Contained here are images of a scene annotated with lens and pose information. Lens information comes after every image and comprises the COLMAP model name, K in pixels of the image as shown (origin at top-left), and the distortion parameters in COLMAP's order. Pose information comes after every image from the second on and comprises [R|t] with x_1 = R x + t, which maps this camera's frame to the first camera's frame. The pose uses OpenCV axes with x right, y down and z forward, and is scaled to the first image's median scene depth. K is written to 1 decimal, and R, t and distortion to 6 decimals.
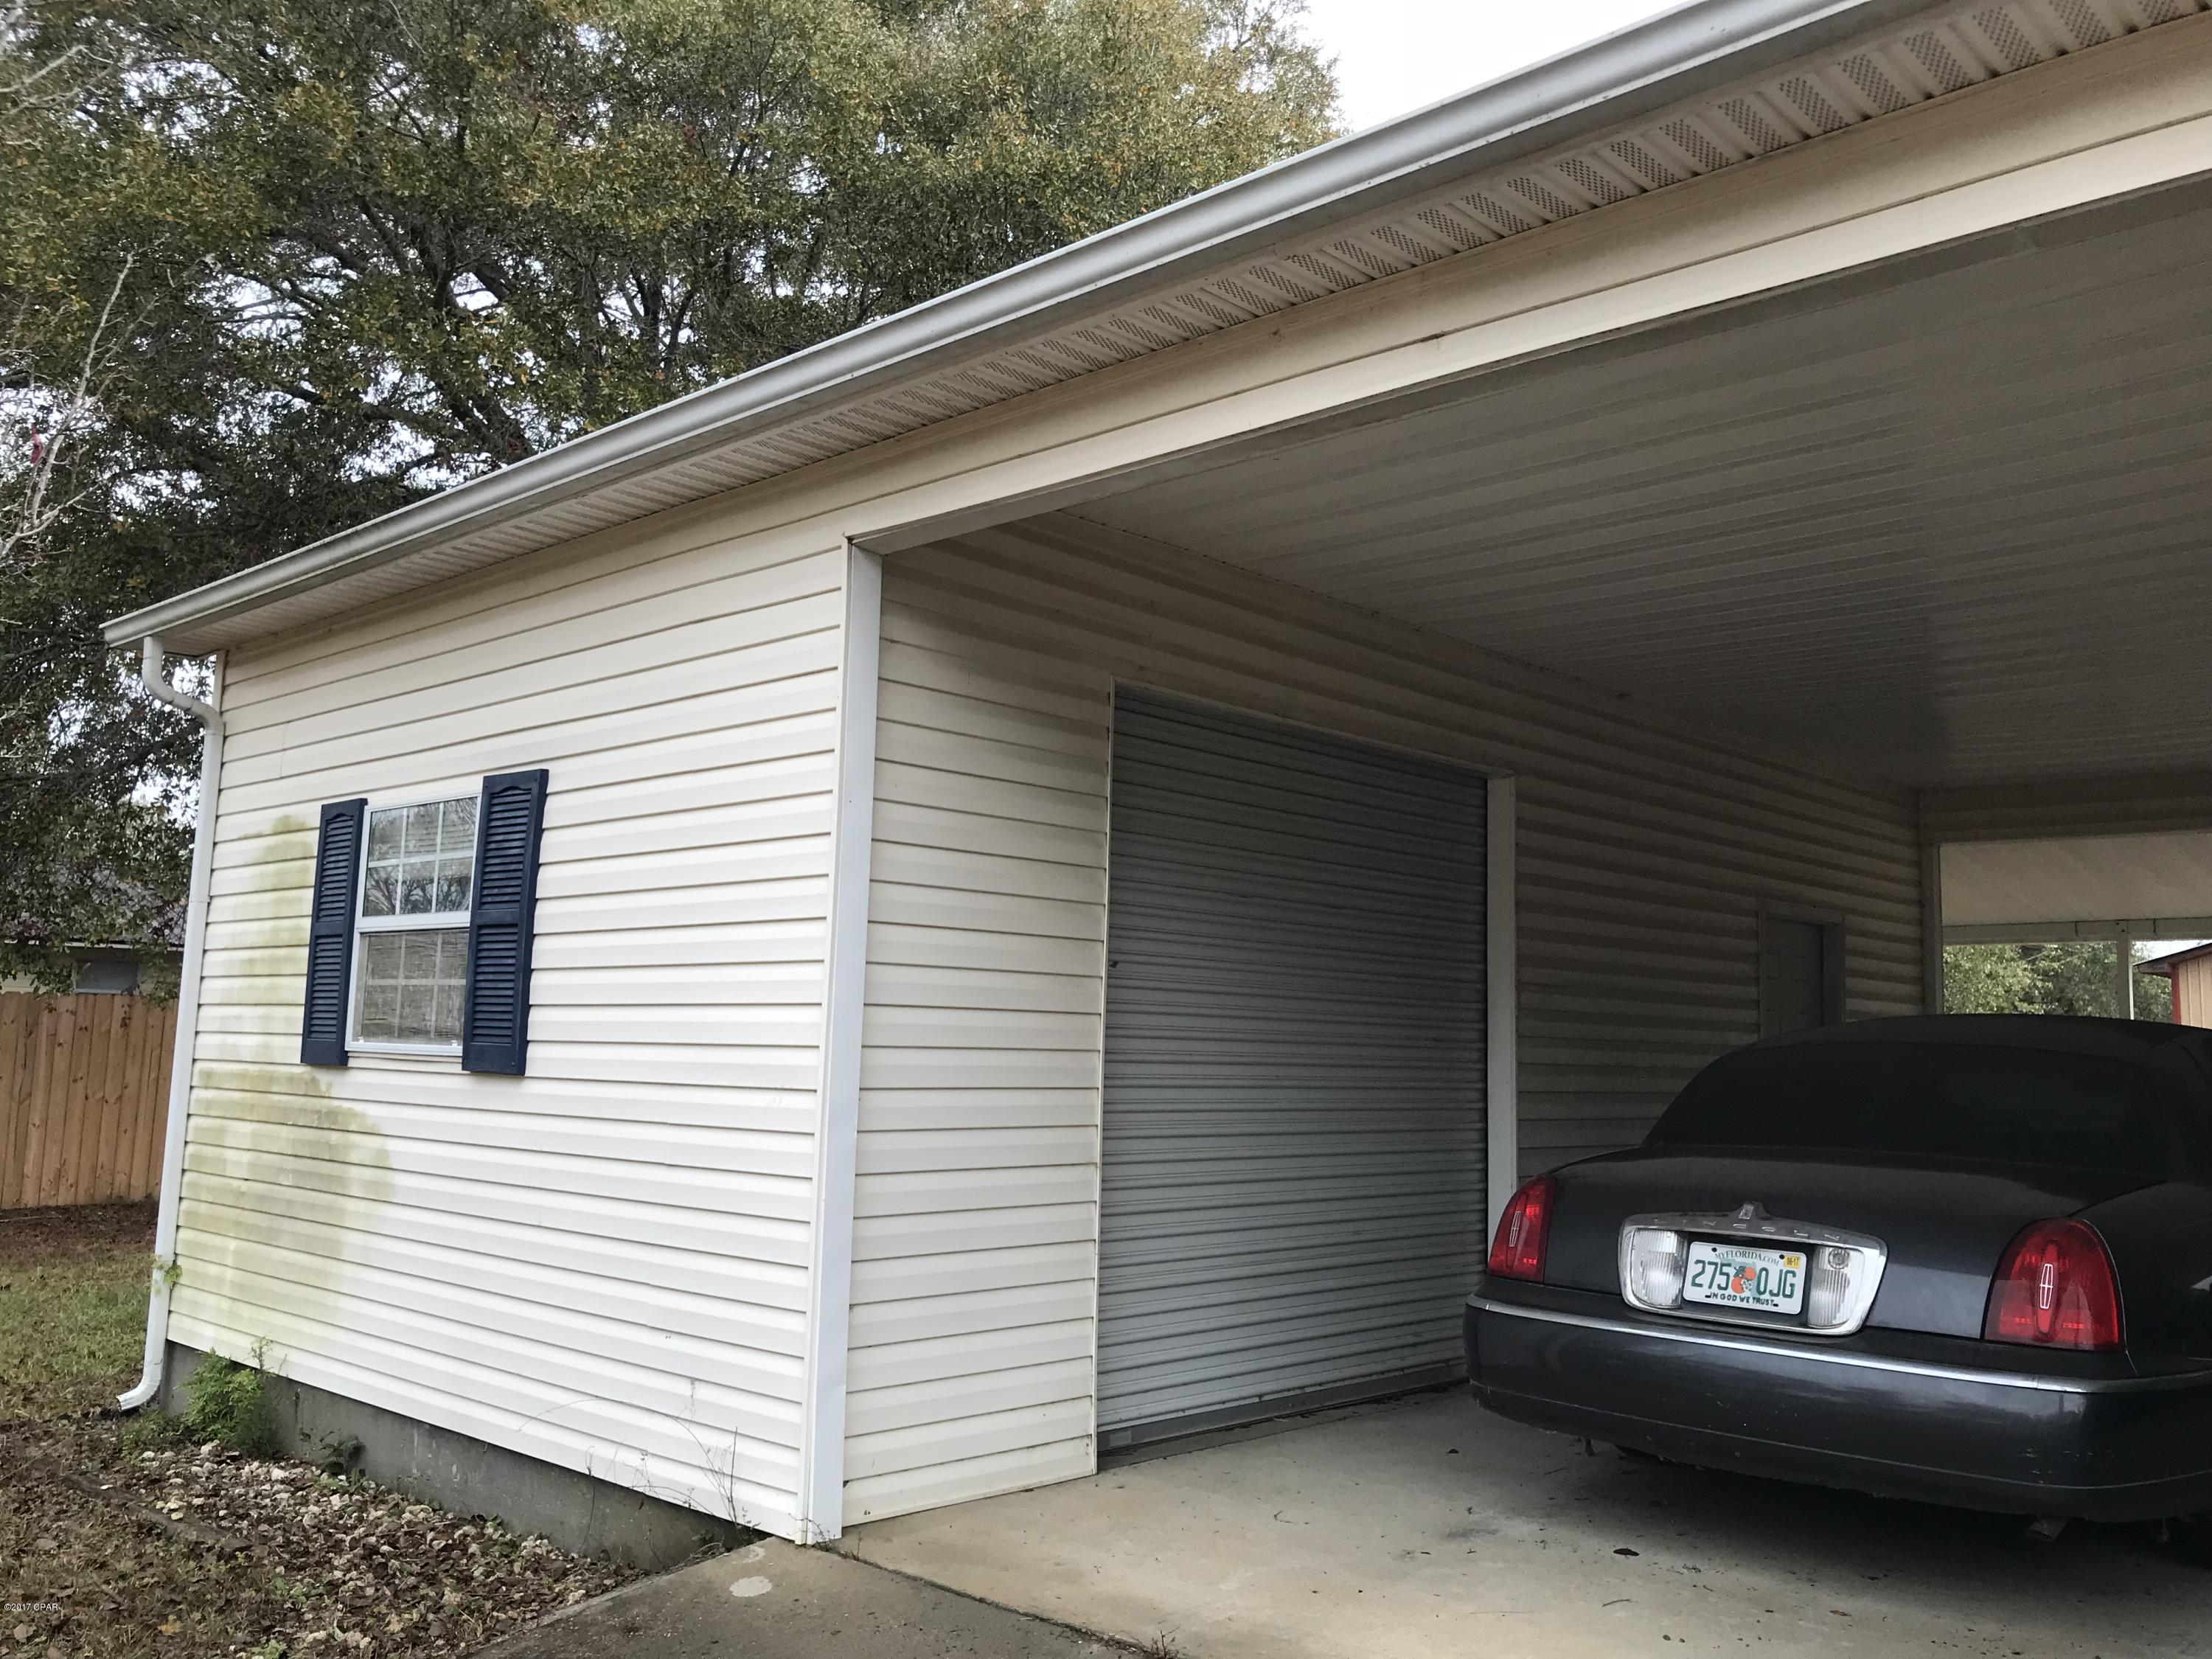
lens RADIAL K [[1831.0, 0, 1101.8], [0, 1831.0, 829.0], [0, 0, 1]] dist [0.016812, 0.000475]
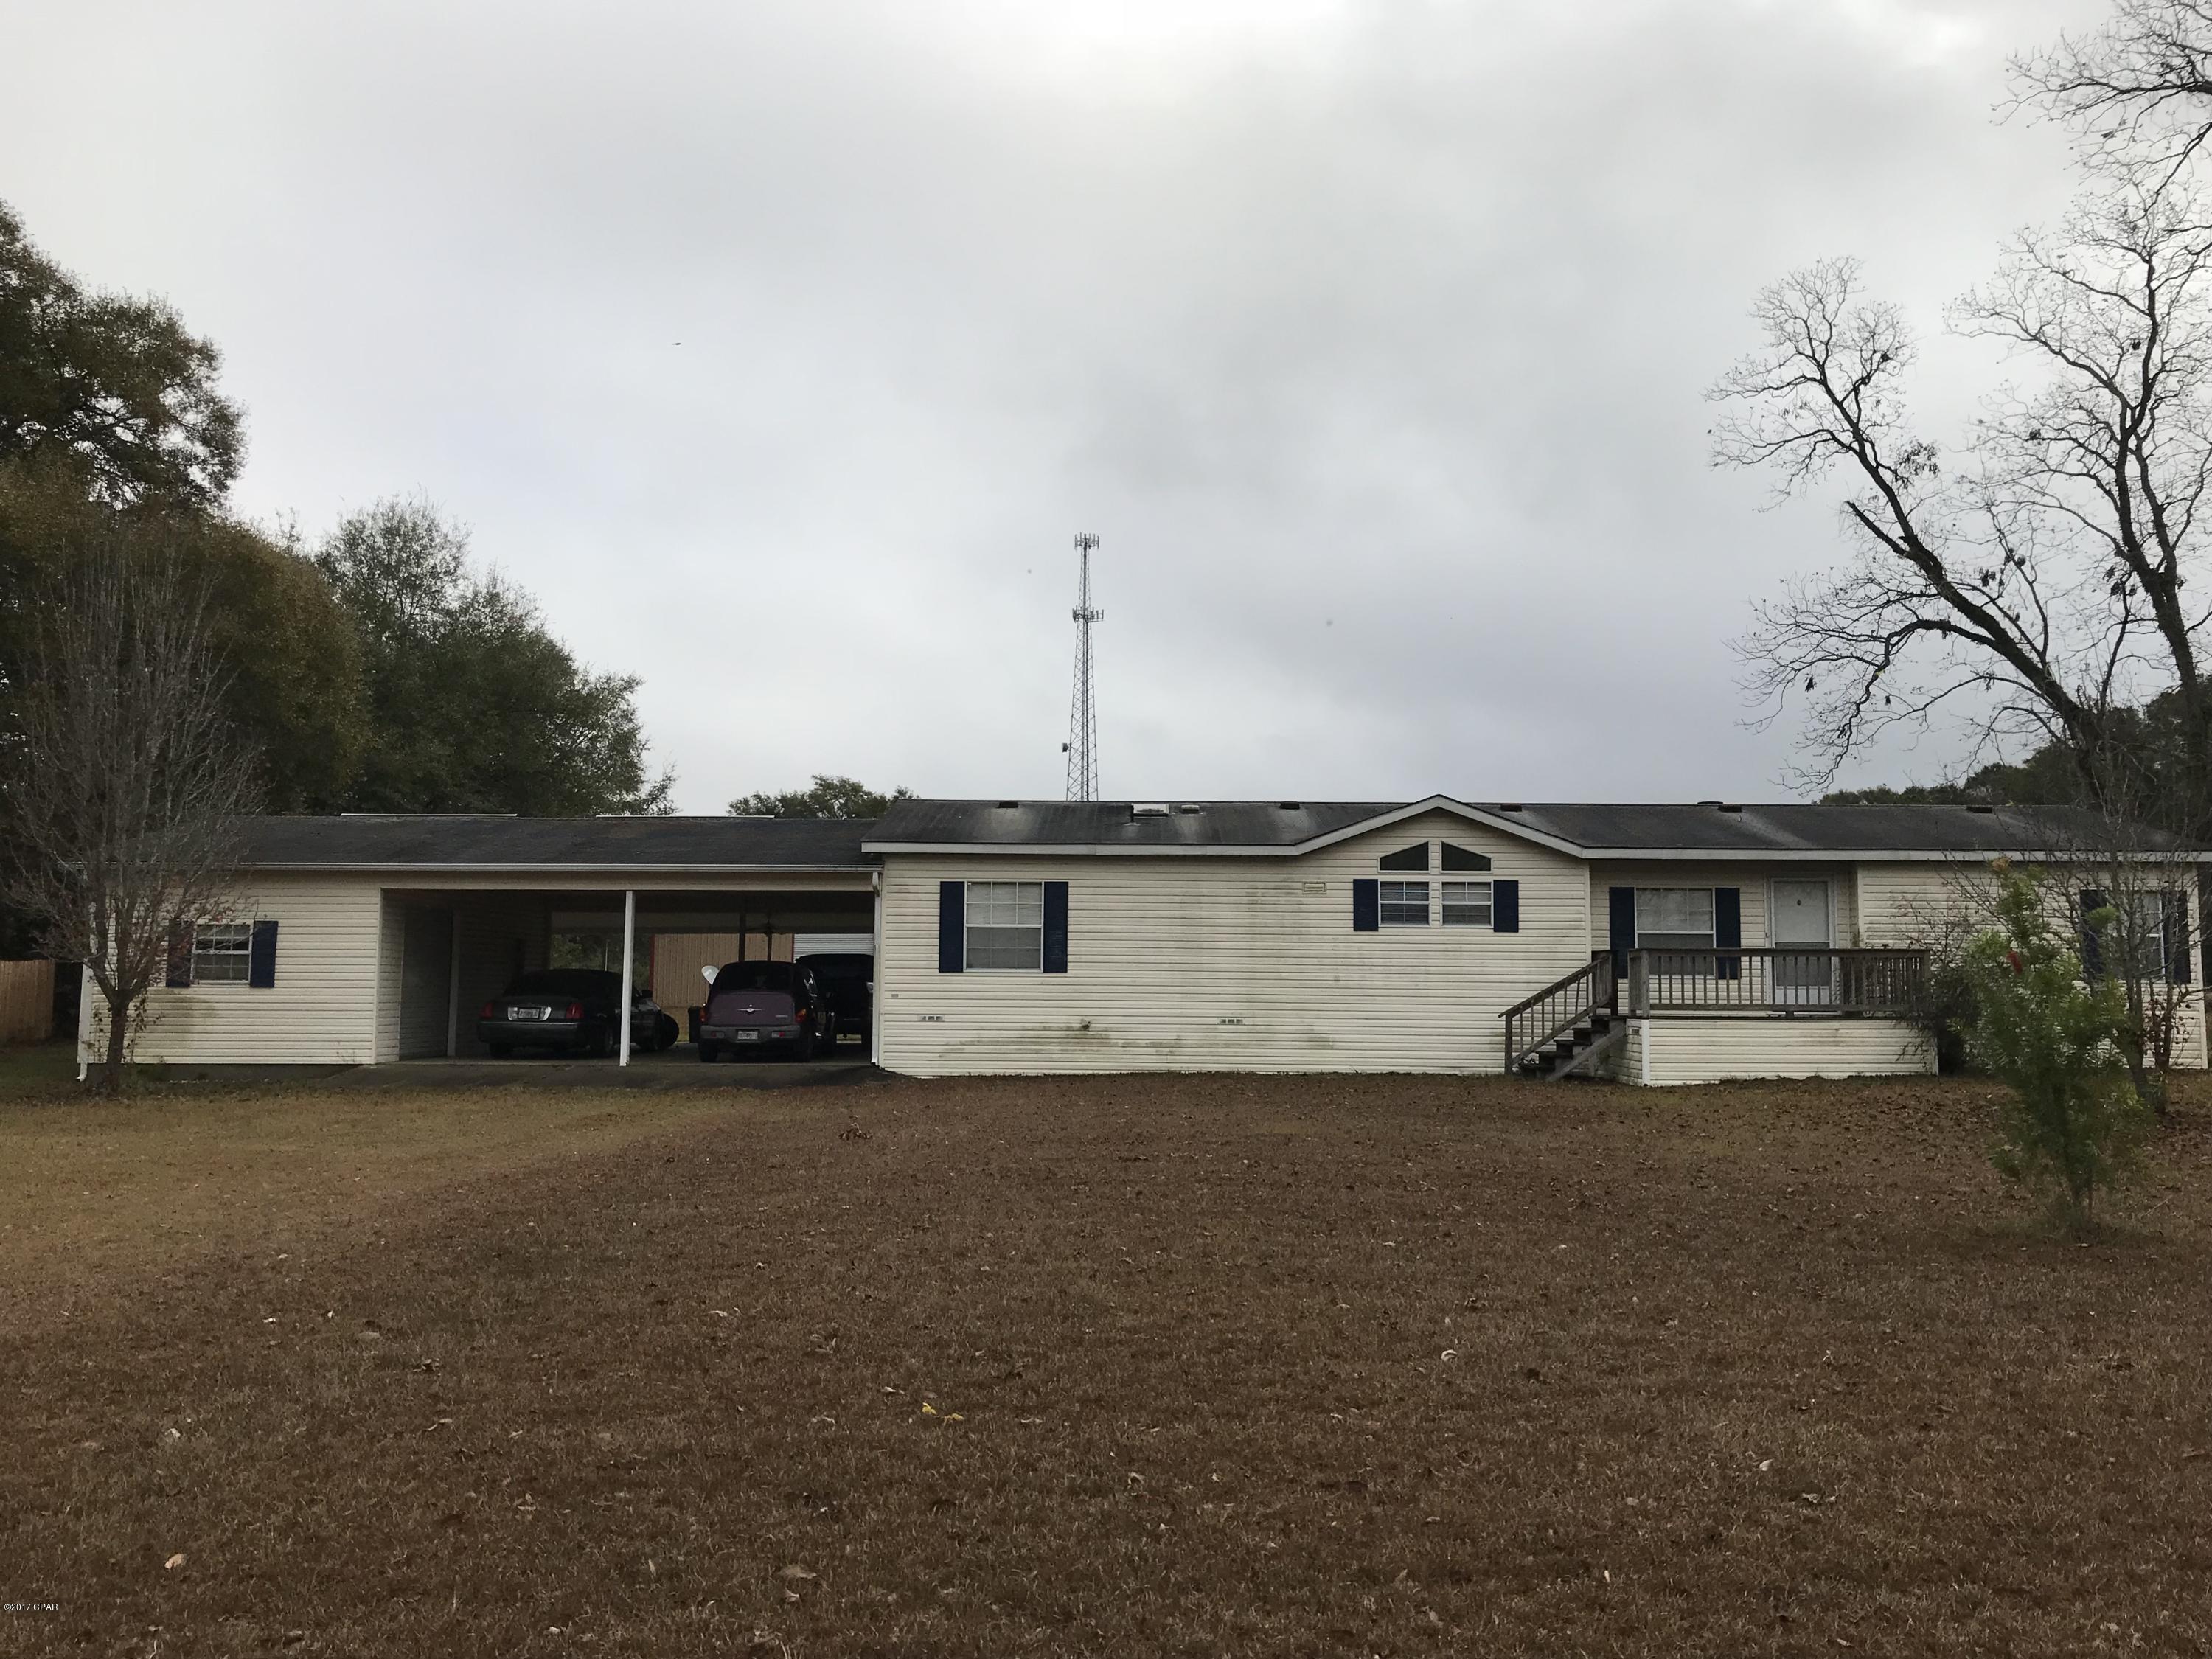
lens RADIAL K [[1869.2, 0, 1099.4], [0, 1869.2, 821.8], [0, 0, 1]] dist [0.037865, -0.006381]
pose [[0.738208, 0.043982, 0.673138, -1.989850], [-0.072925, 0.997227, 0.014817, -0.505612], [-0.670620, -0.060026, 0.739368, -3.899290]]
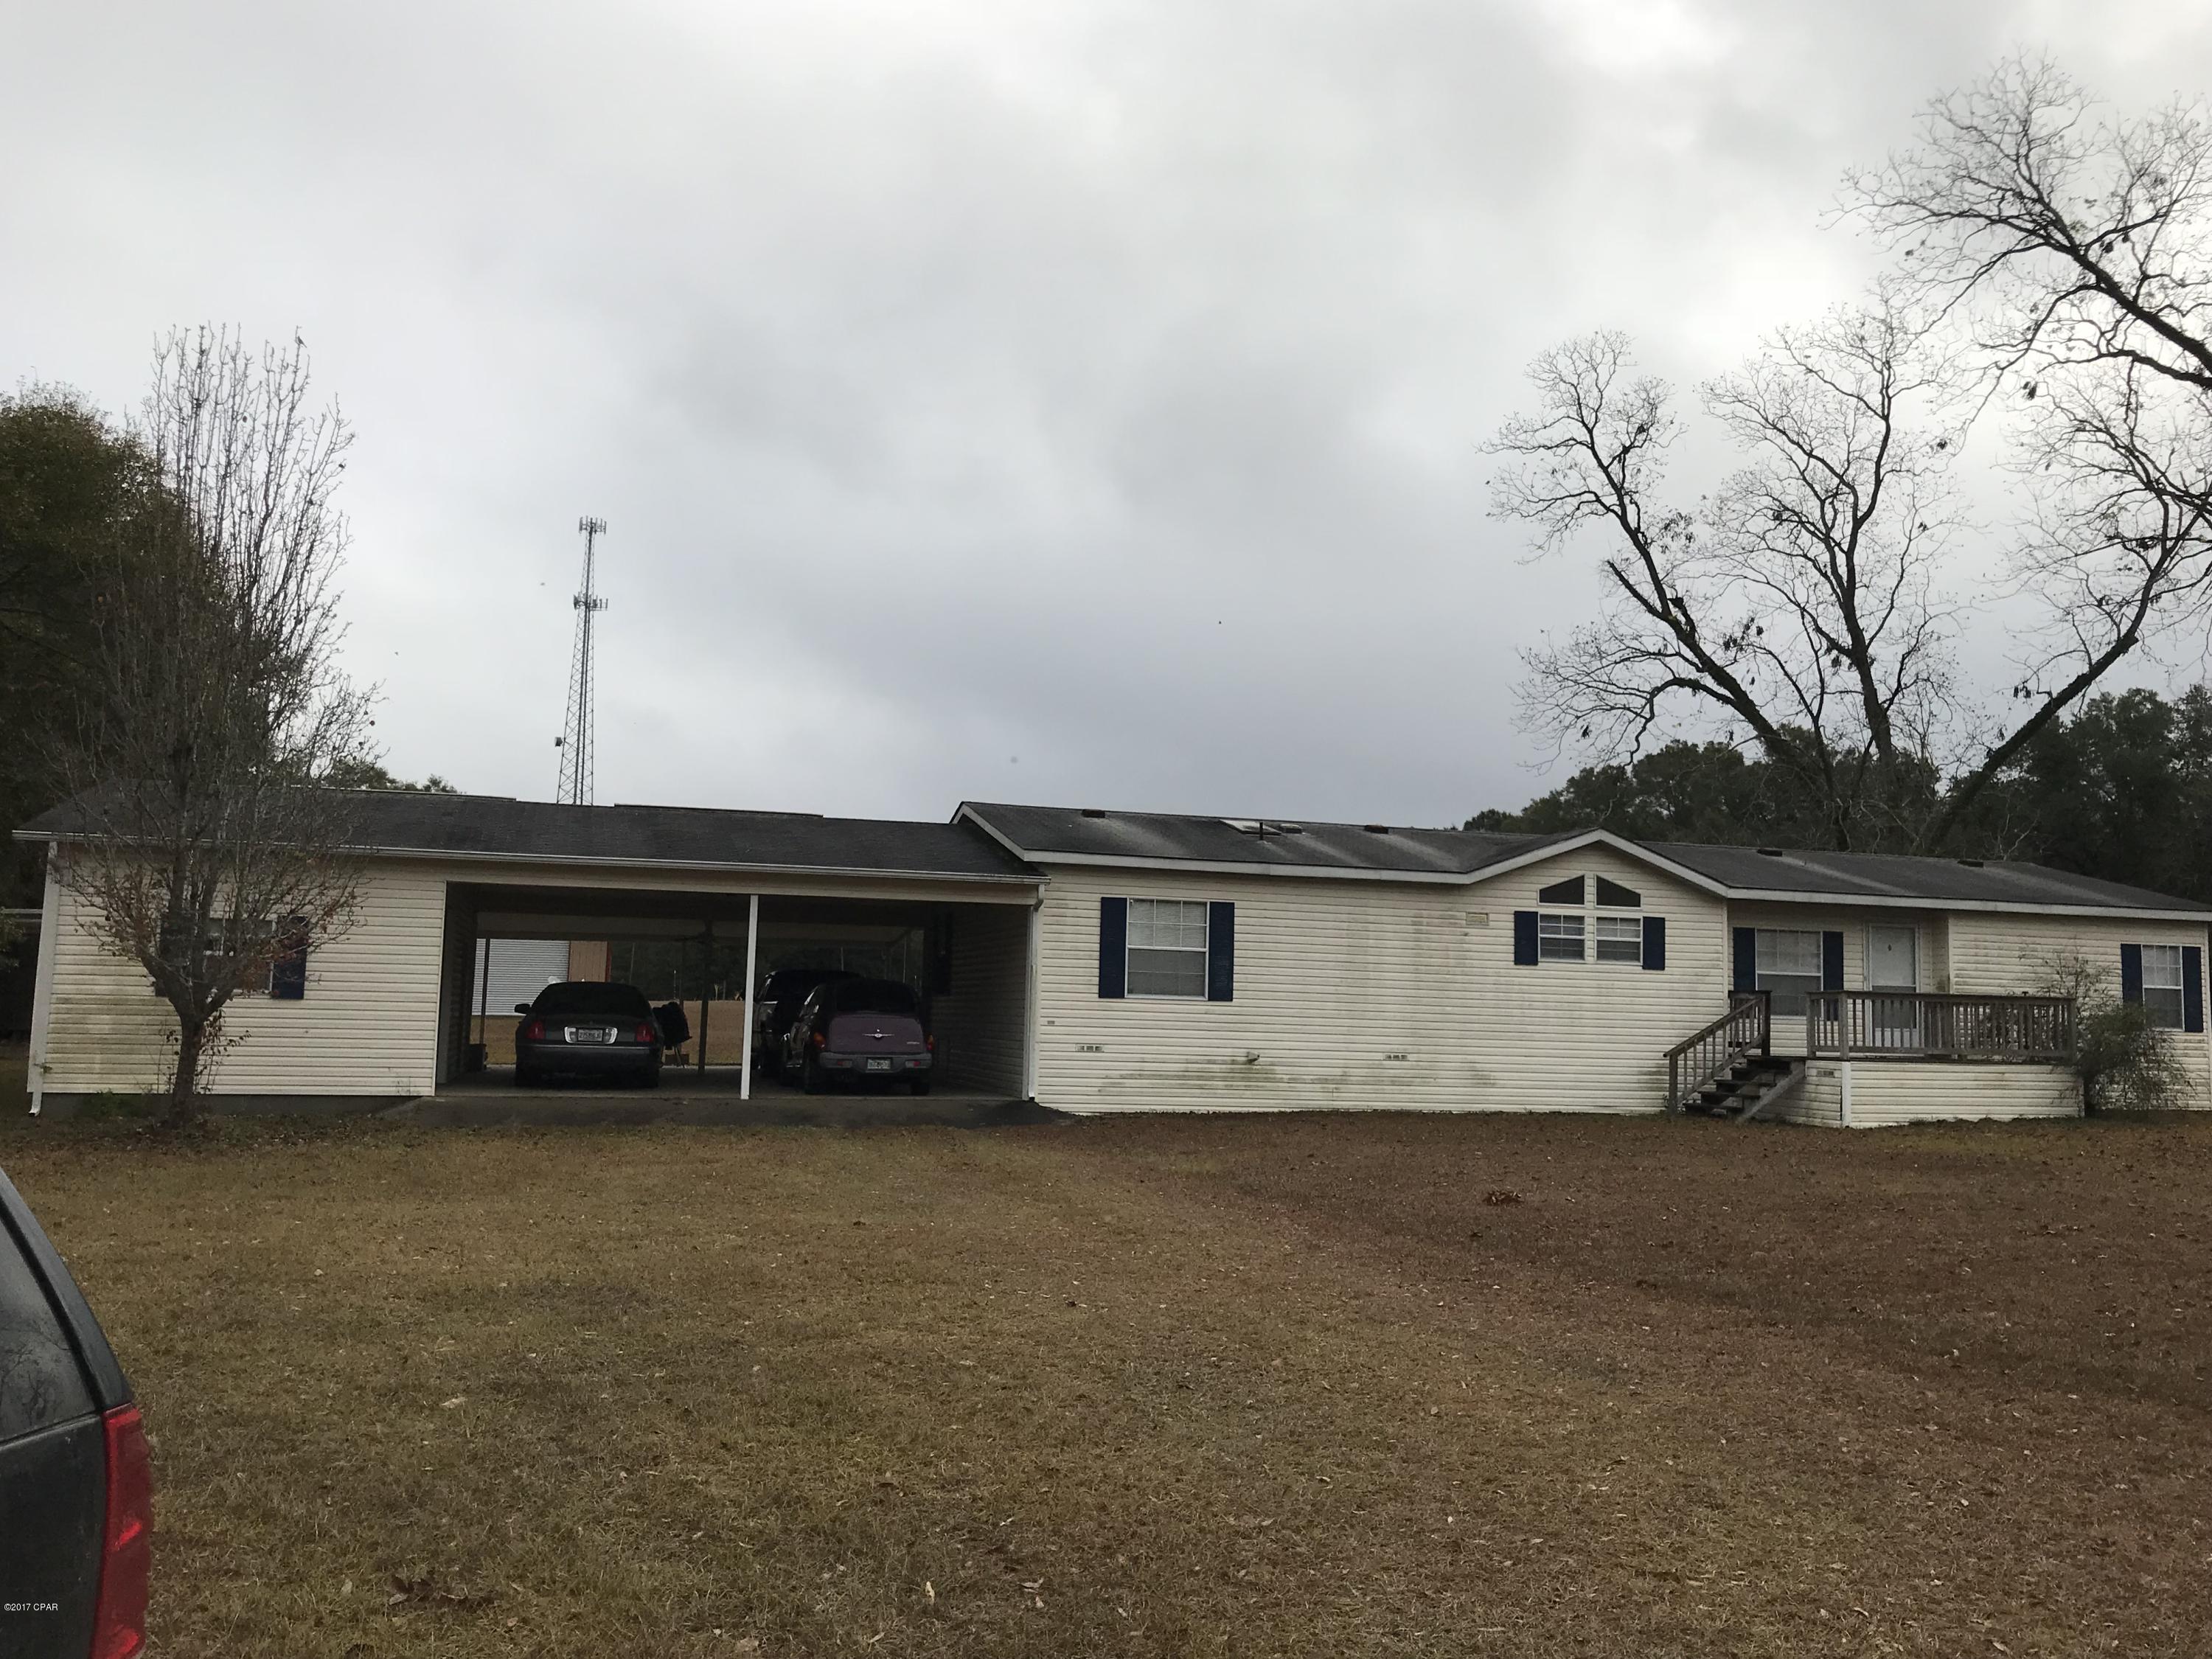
lens RADIAL K [[1888.1, 0, 1106.0], [0, 1888.1, 829.5], [0, 0, 1]] dist [0.014264, -0.004110]
pose [[0.508514, 0.075600, 0.857729, -2.805663], [-0.120111, 0.992627, -0.016280, -0.340212], [-0.852635, -0.094744, 0.513845, -2.346474]]
